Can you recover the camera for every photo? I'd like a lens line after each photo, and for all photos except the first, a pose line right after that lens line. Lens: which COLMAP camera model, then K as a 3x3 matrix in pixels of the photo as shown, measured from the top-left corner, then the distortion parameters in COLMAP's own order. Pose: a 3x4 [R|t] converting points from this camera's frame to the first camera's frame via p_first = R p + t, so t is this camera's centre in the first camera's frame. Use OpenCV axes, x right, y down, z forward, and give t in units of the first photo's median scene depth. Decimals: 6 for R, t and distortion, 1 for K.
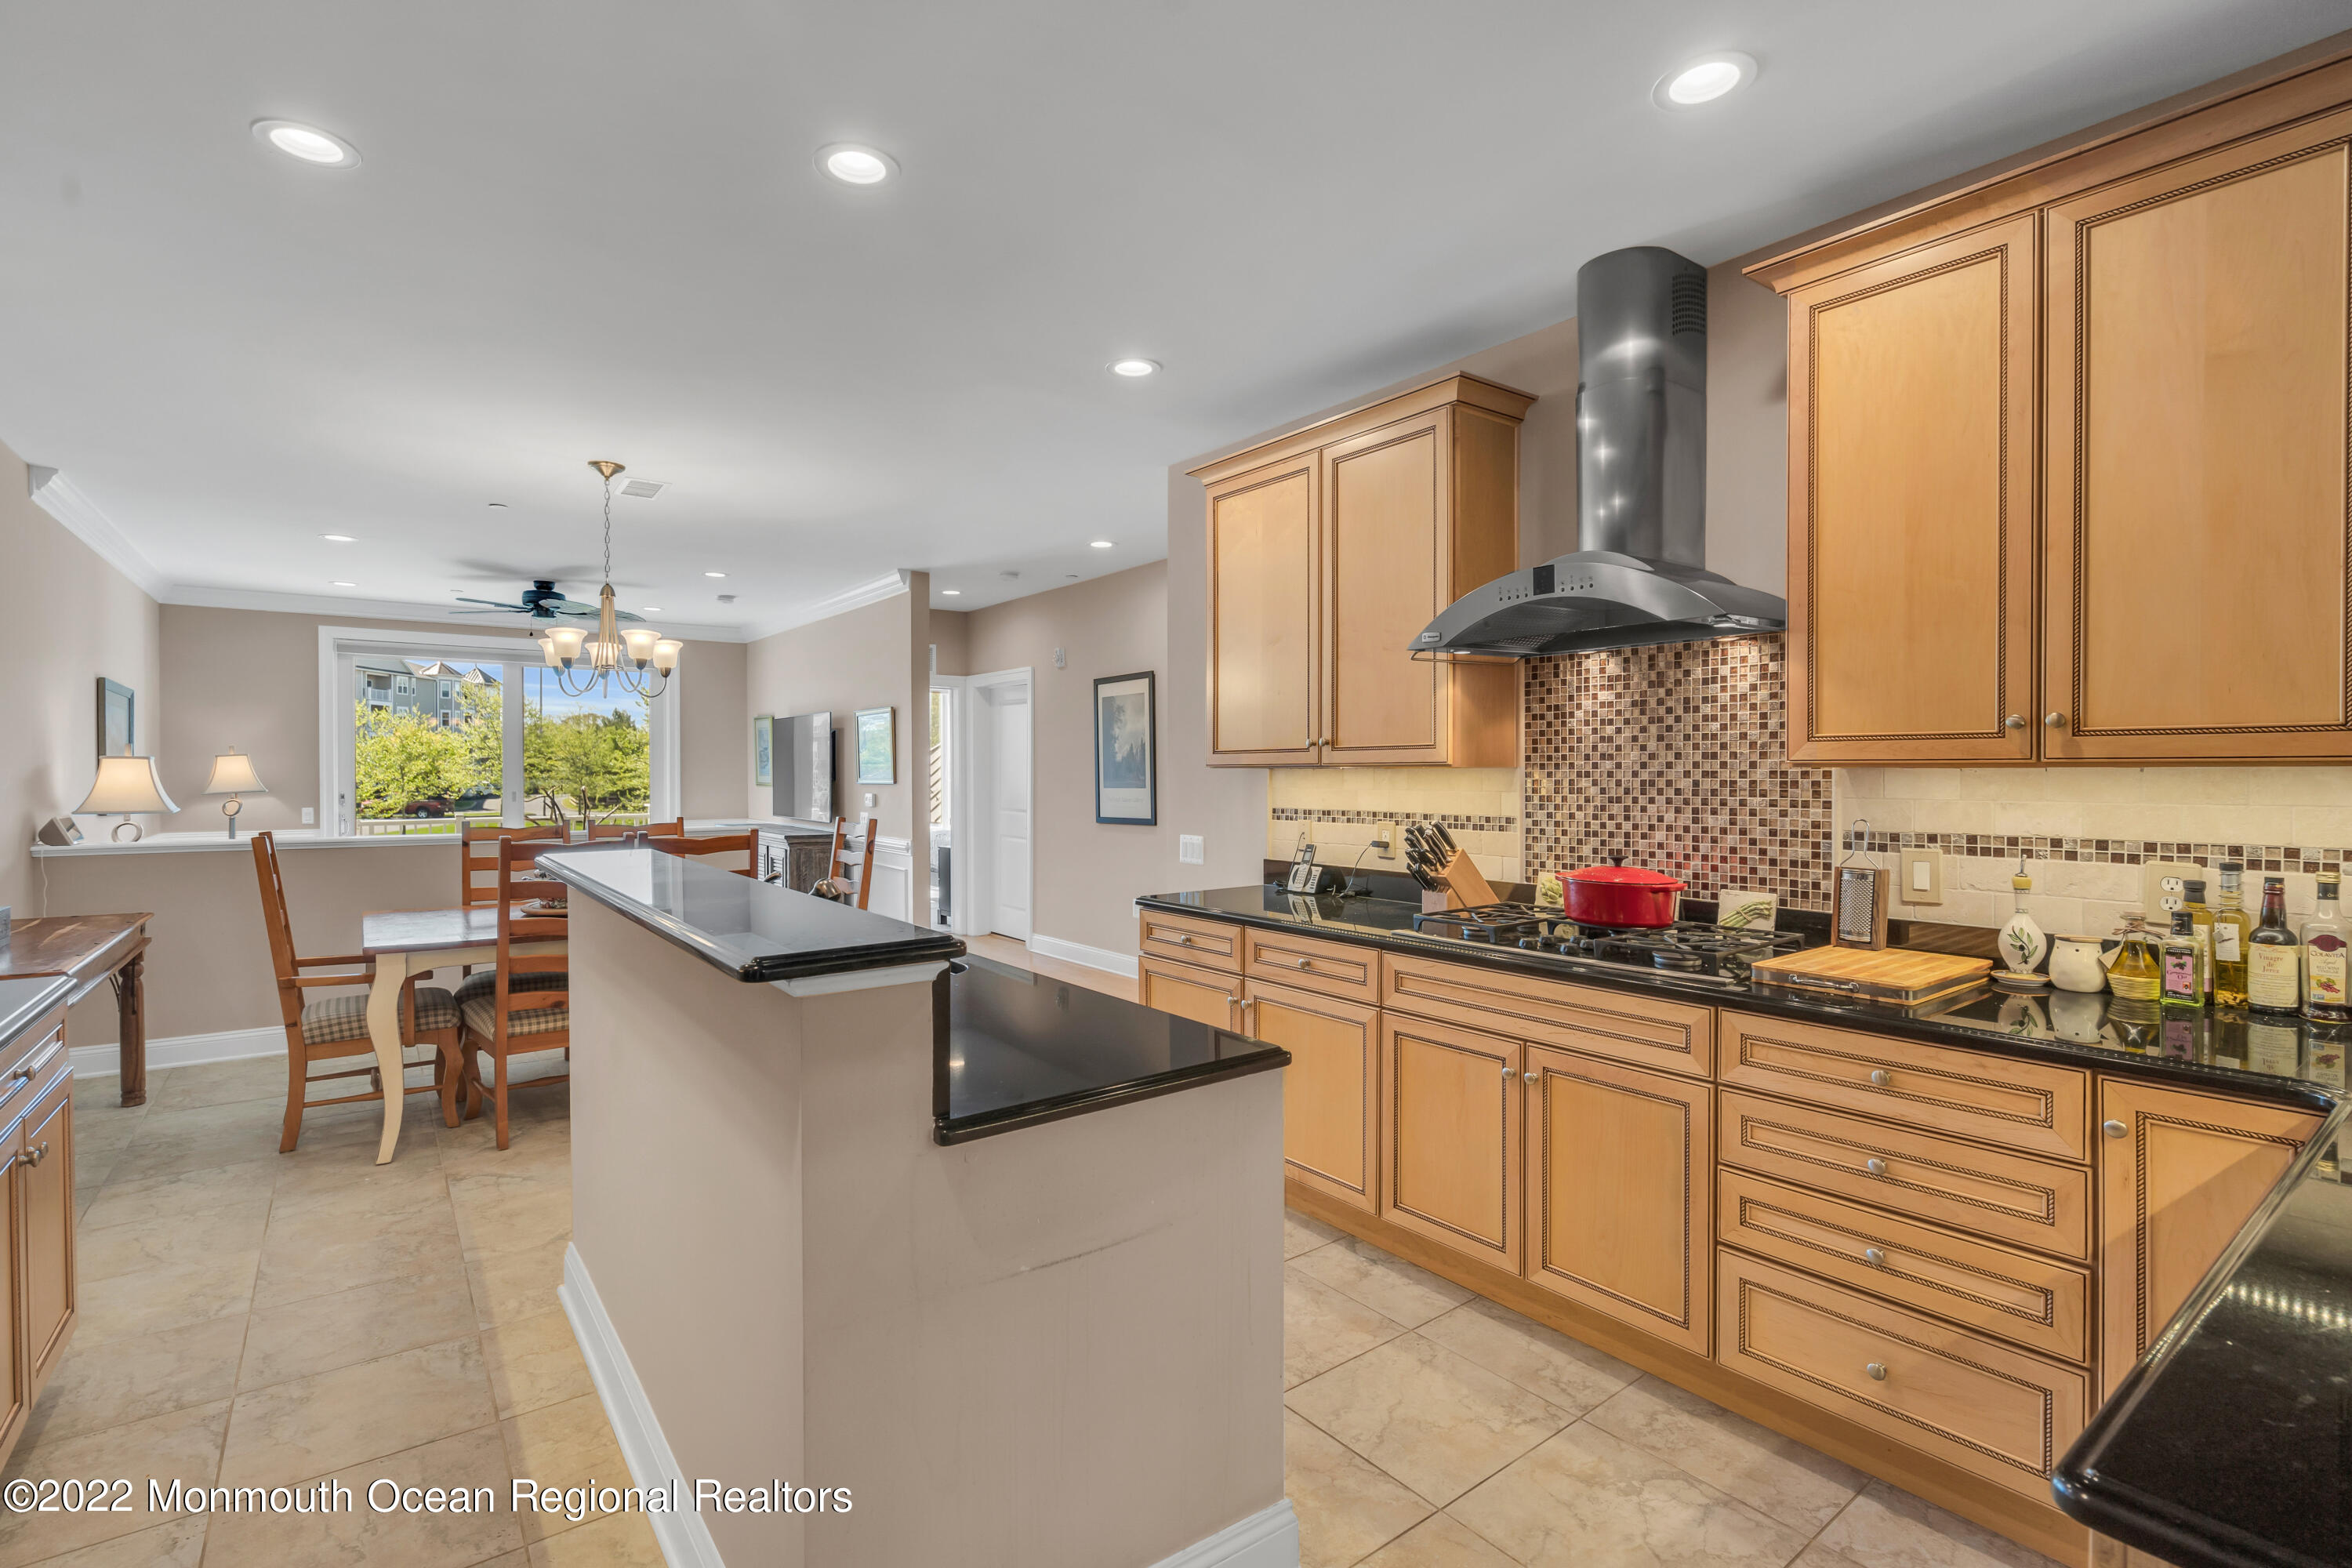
lens RADIAL K [[1080.7, 0, 1168.7], [0, 1080.7, 782.4], [0, 0, 1]] dist [-0.003360, -0.000186]
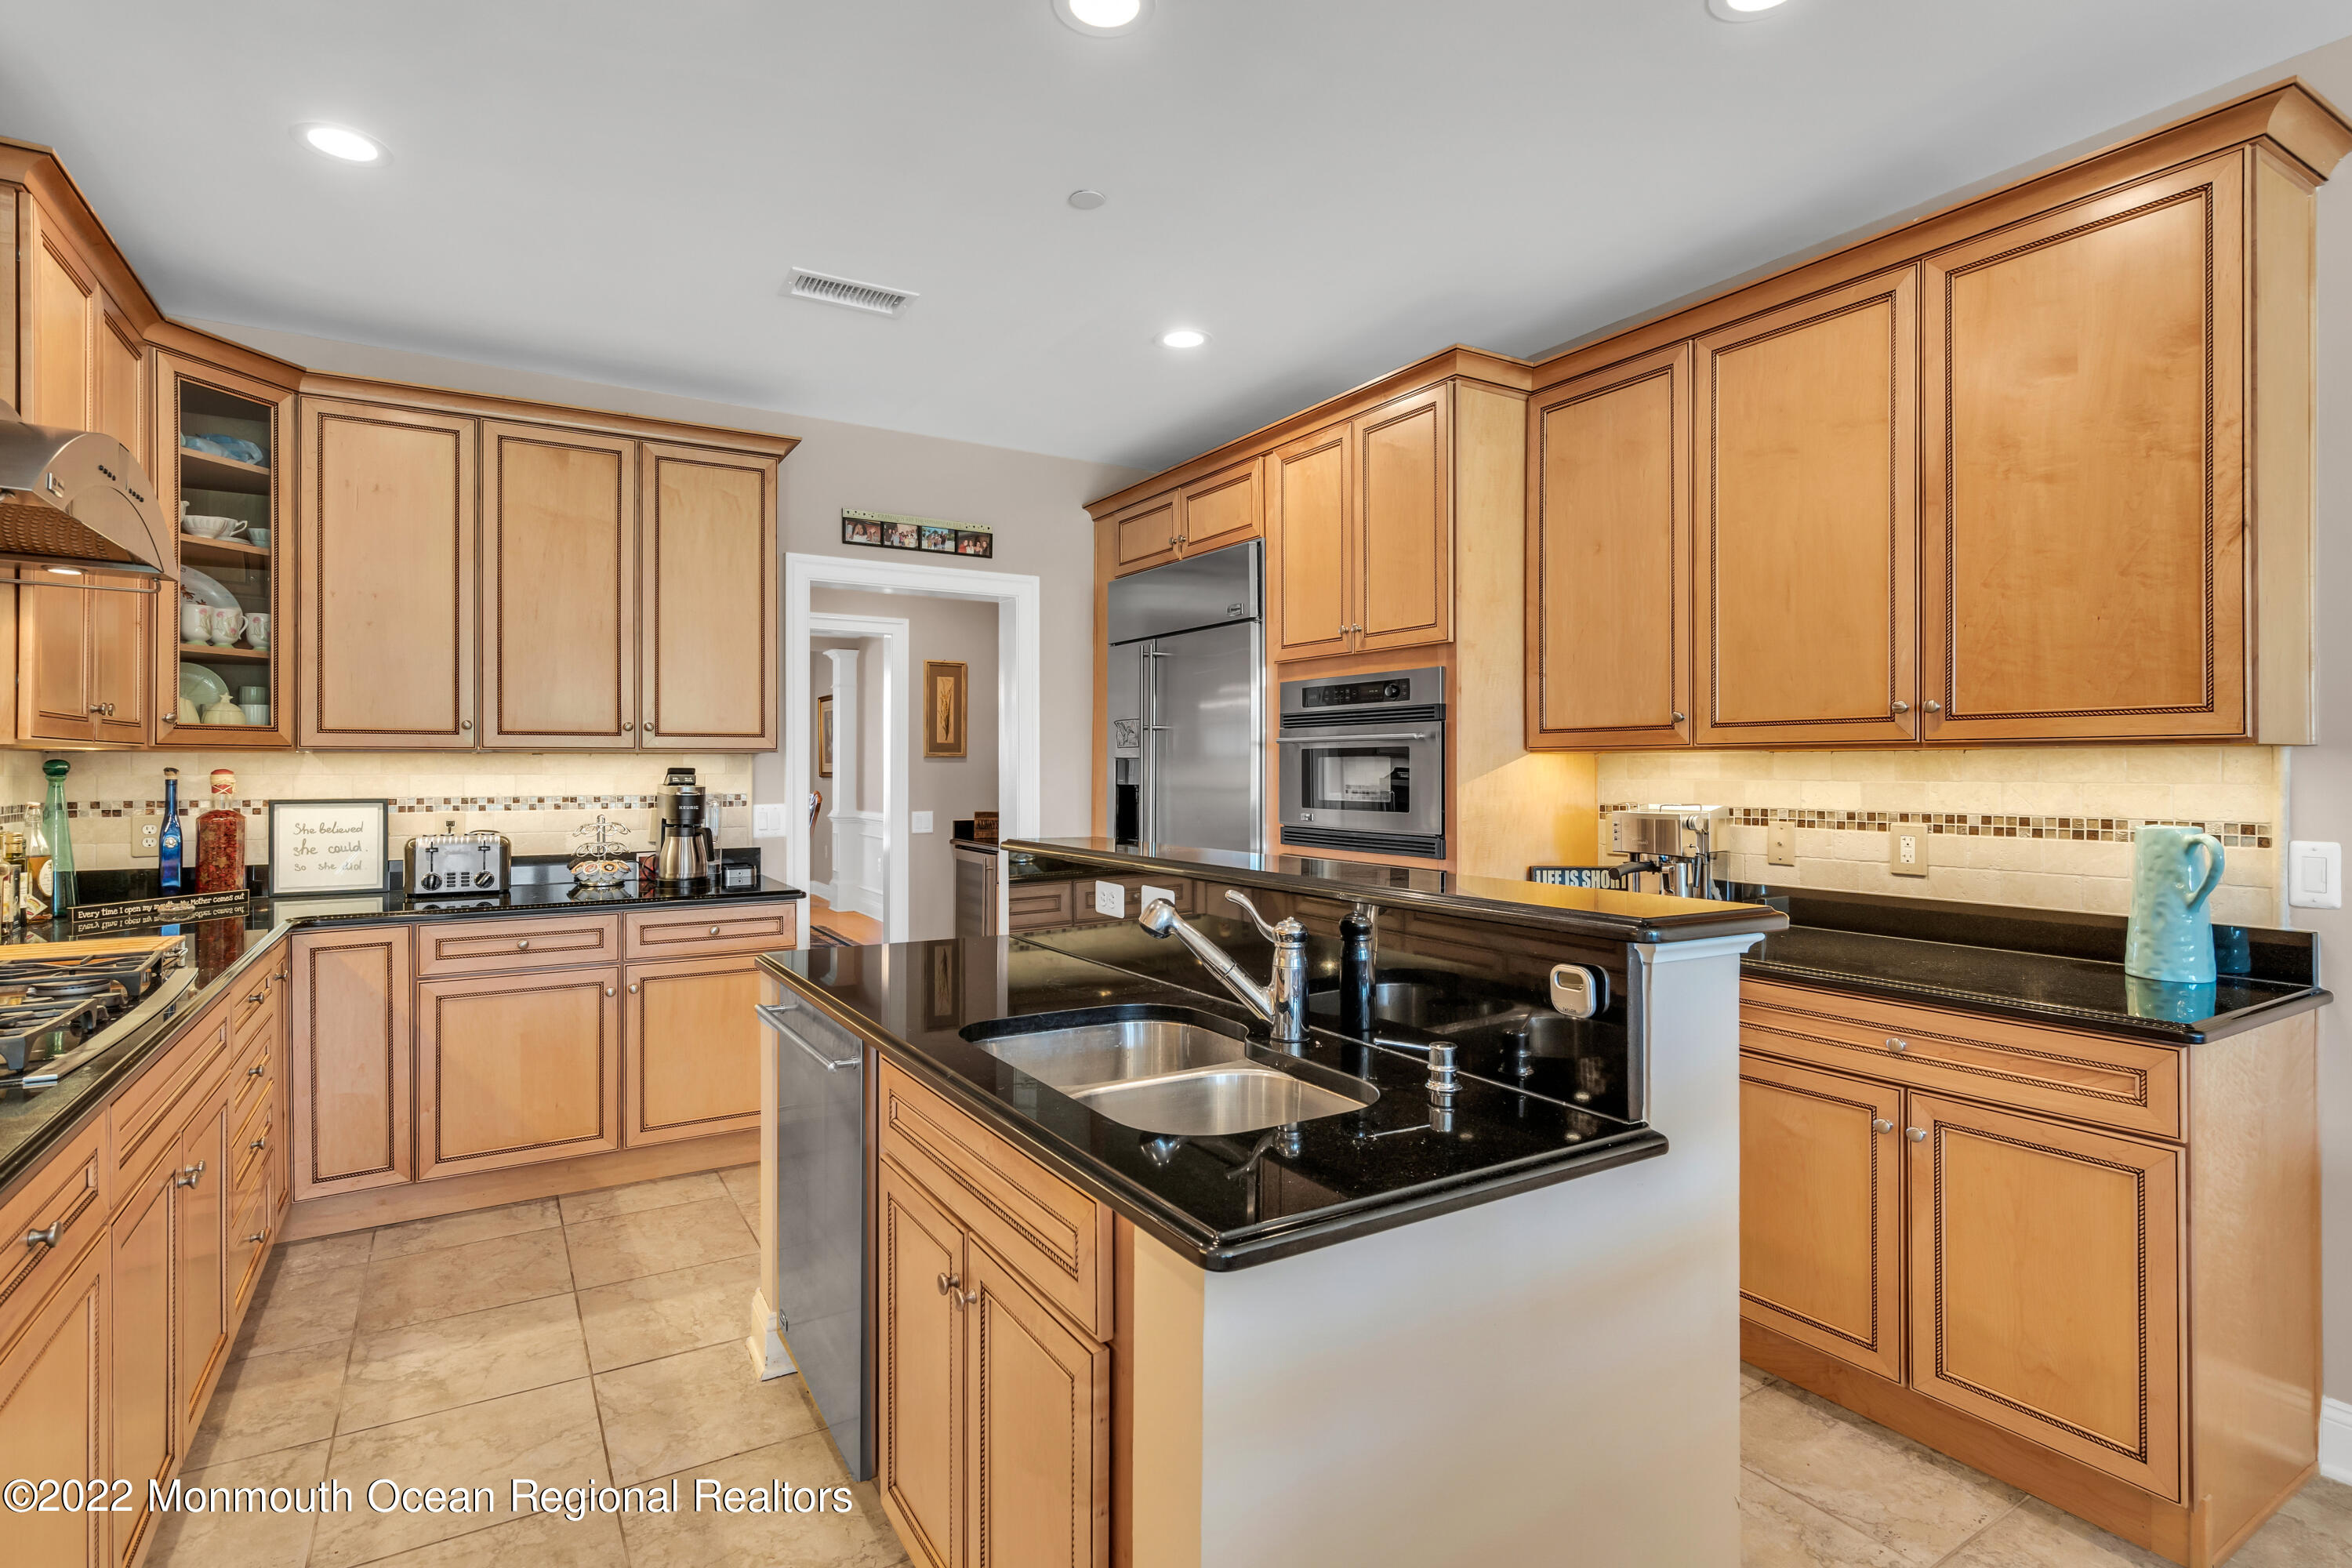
lens RADIAL K [[1108.8, 0, 1169.6], [0, 1108.8, 772.4], [0, 0, 1]] dist [-0.001923, -0.000131]
pose [[-0.996632, 0.001091, 0.082003, -0.178383], [0.002801, 0.999781, 0.020736, -0.004285], [-0.081962, 0.020895, -0.996416, 0.790969]]
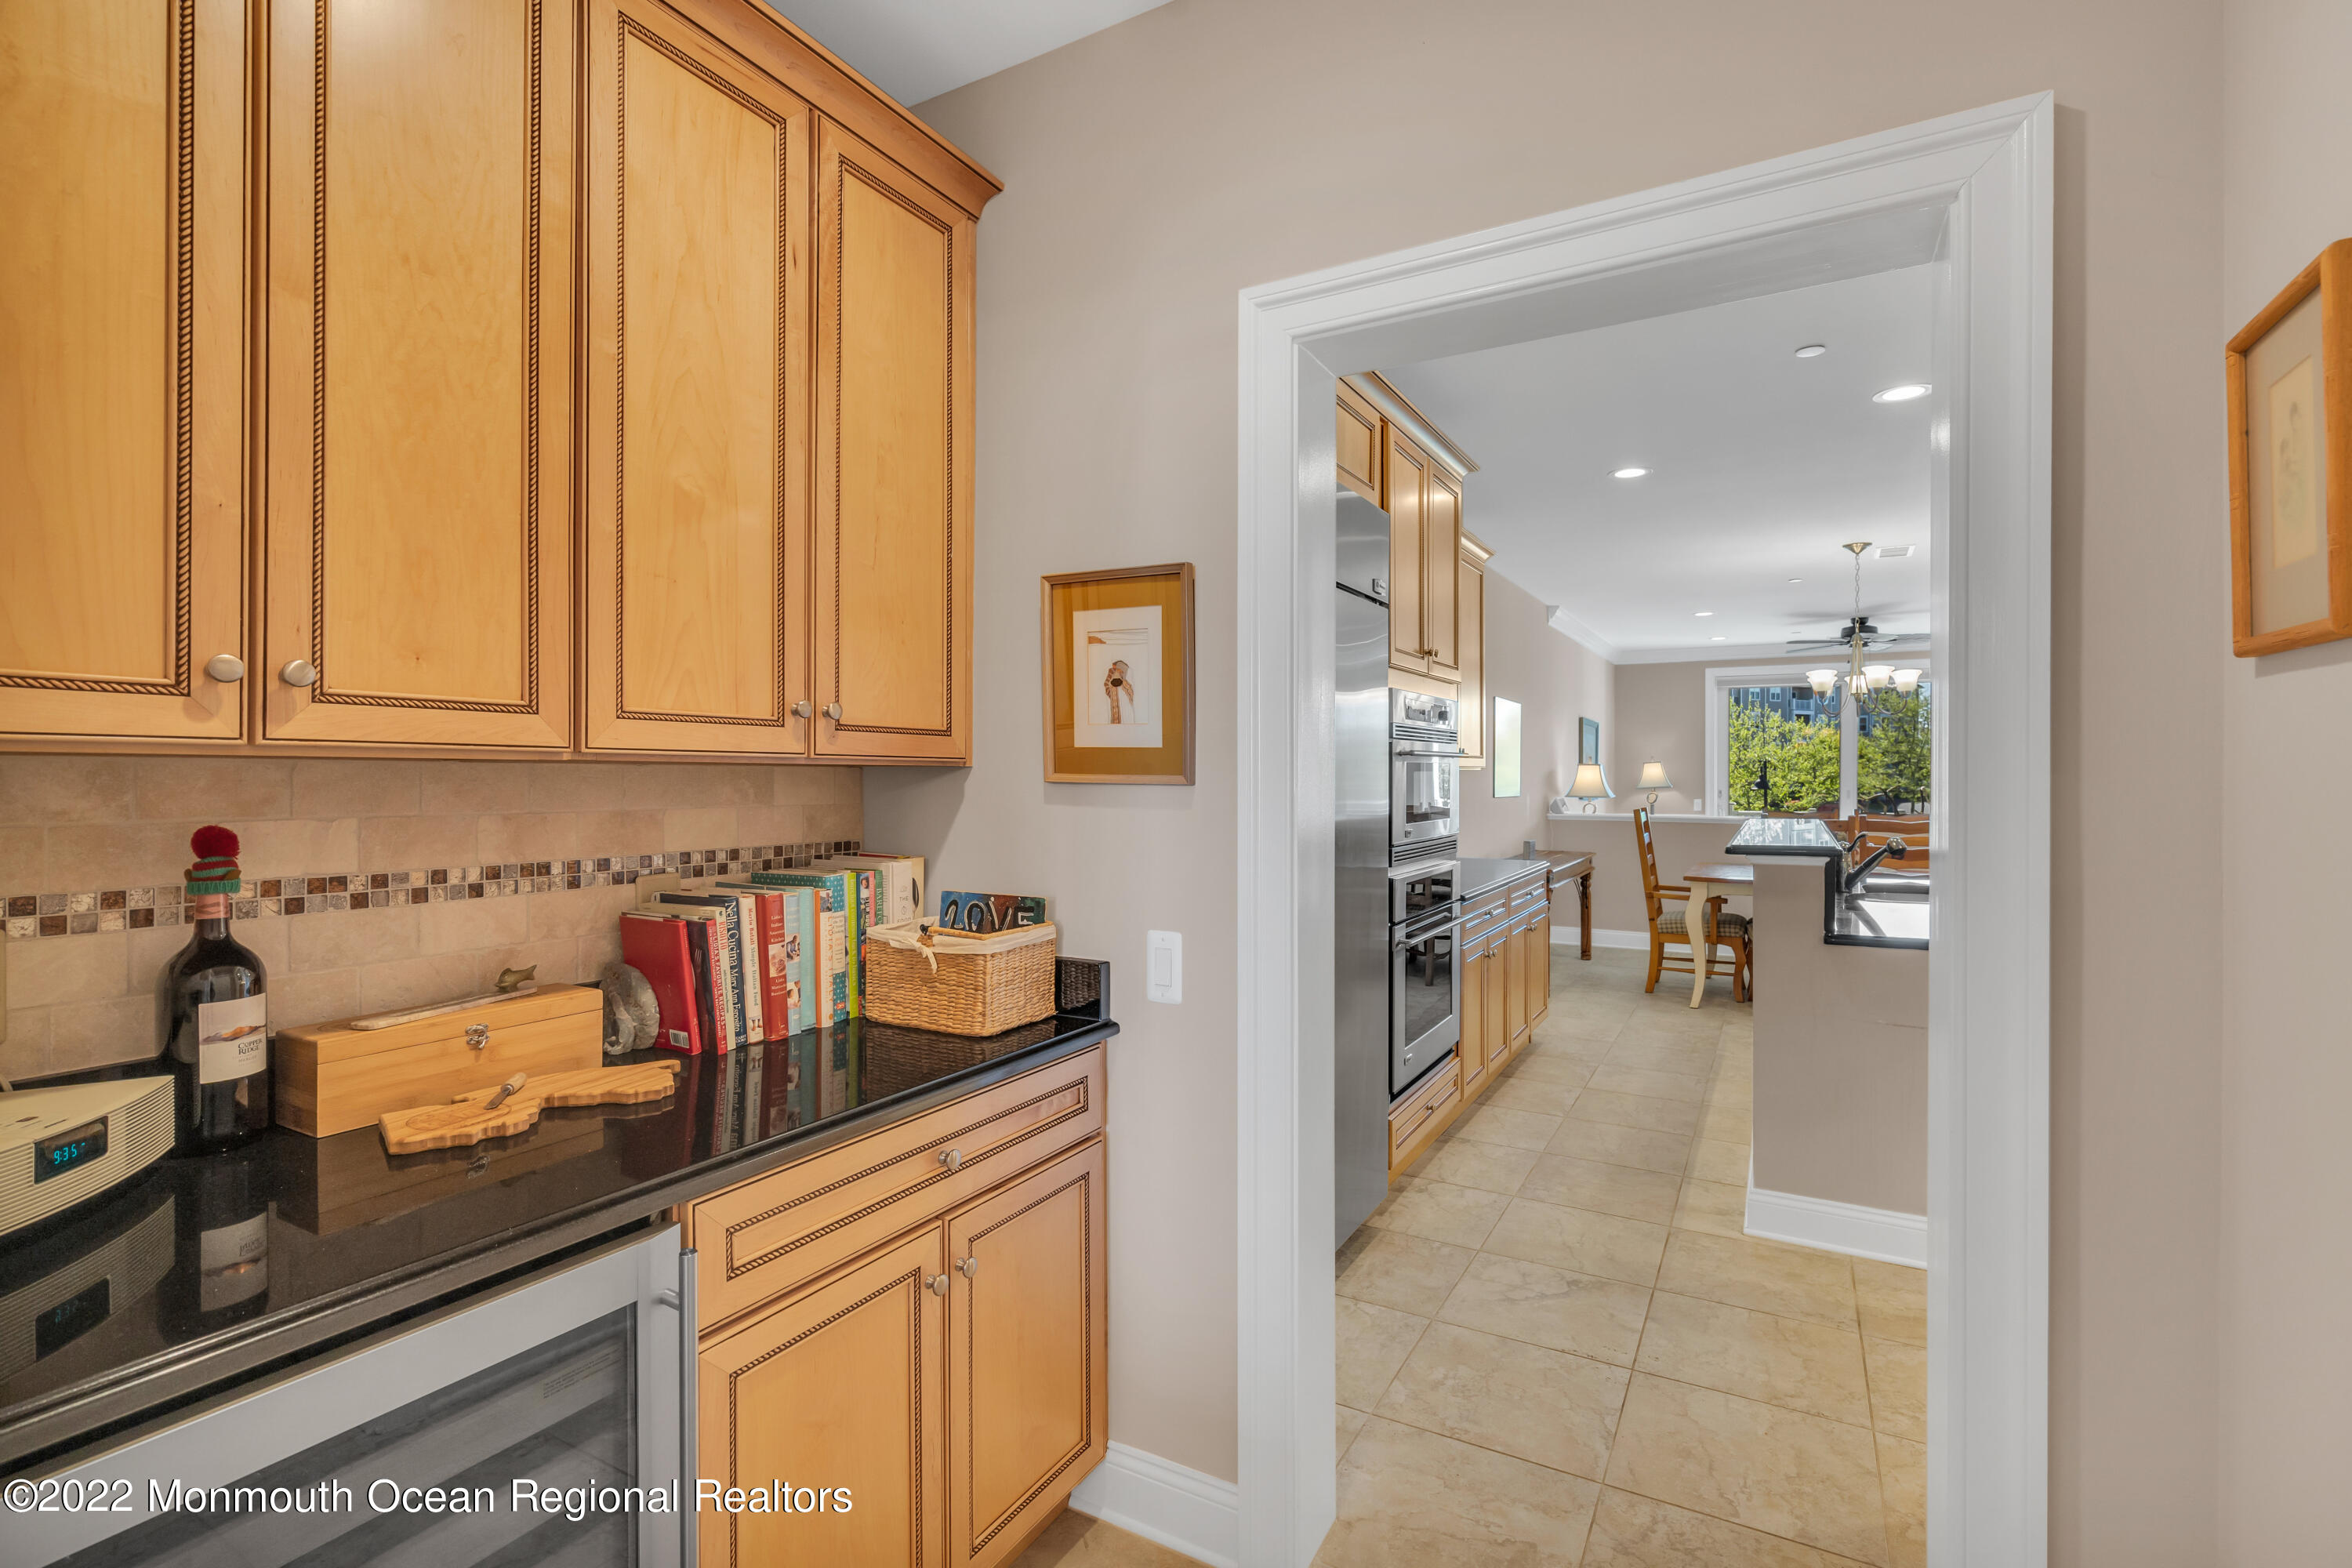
lens RADIAL K [[1080.7, 0, 1168.7], [0, 1080.7, 782.4], [0, 0, 1]] dist [-0.003360, -0.000186]
pose [[0.392873, 0.008544, -0.919553, 0.326727], [-0.011809, 0.999921, 0.004245, 0.005117], [0.919517, 0.009191, 0.392943, -0.269419]]
